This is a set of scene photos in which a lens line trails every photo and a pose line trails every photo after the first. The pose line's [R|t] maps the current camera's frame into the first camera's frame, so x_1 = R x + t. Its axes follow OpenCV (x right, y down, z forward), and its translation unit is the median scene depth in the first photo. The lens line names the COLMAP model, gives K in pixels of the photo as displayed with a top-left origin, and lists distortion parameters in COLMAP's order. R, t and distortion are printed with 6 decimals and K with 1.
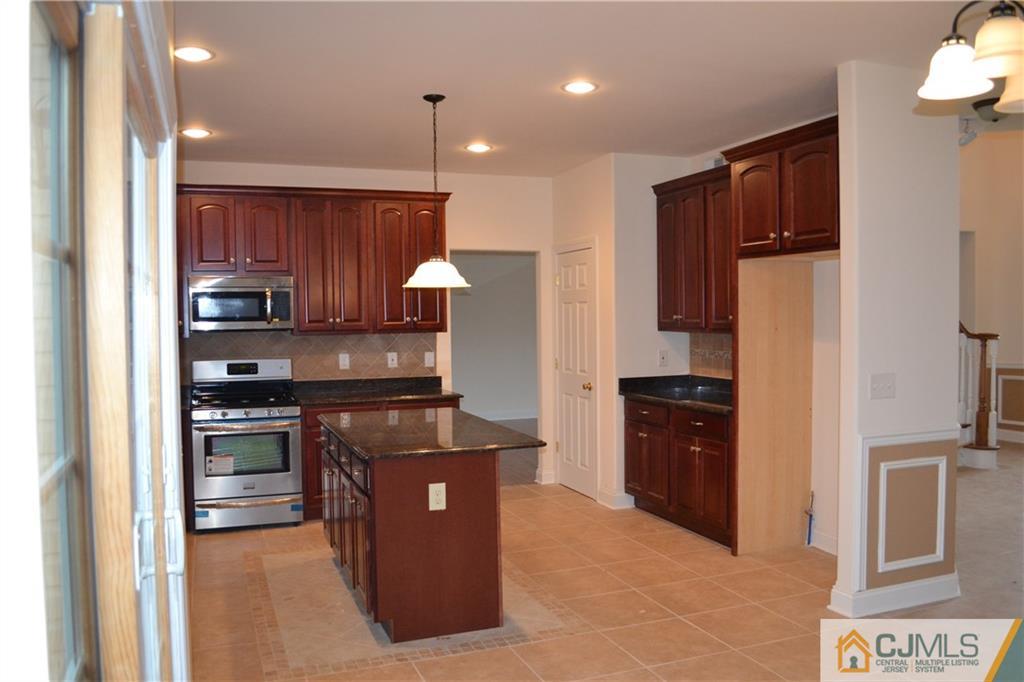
lens RADIAL K [[822.7, 0, 512.0], [0, 822.7, 341.0], [0, 0, 1]] dist [-0.070016, 0.000891]
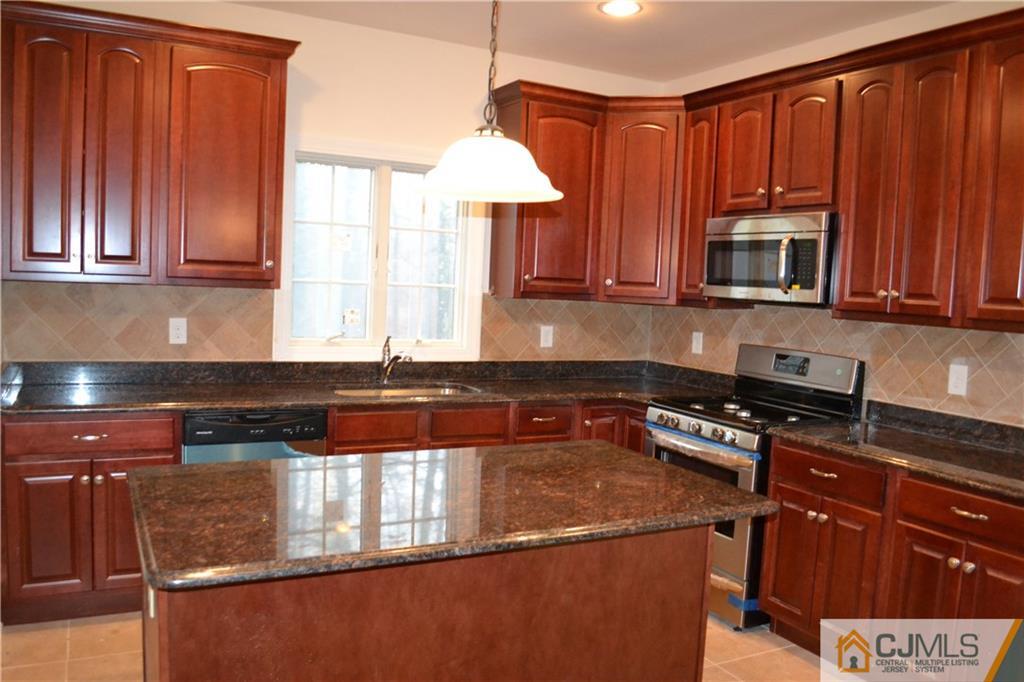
lens RADIAL K [[822.7, 0, 512.0], [0, 822.7, 341.0], [0, 0, 1]] dist [-0.070016, 0.000891]
pose [[0.114436, 0.092294, -0.989134, 0.270767], [-0.079832, 0.993309, 0.083447, -0.019534], [0.990218, 0.069415, 0.121038, 0.707737]]
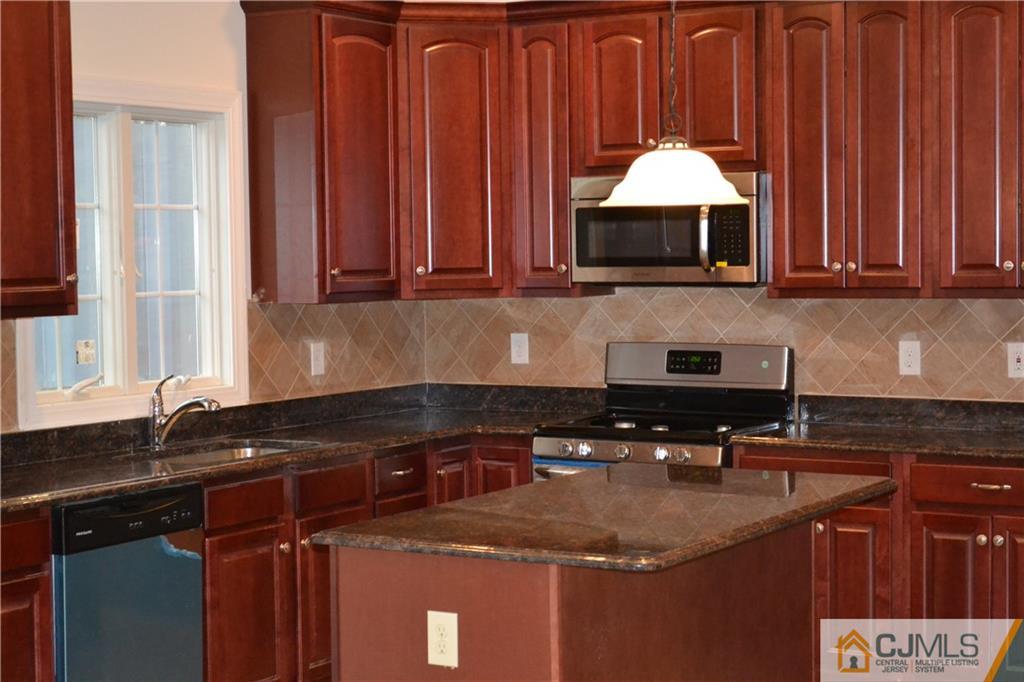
lens RADIAL K [[1947.0, 0, 512.0], [0, 1947.0, 341.0], [0, 0, 1]] dist [0.035027, -0.036970]
pose [[0.620066, 0.044878, -0.783265, 0.521342], [-0.021372, 0.998958, 0.040317, -0.023685], [0.784259, -0.008260, 0.620379, 0.185981]]
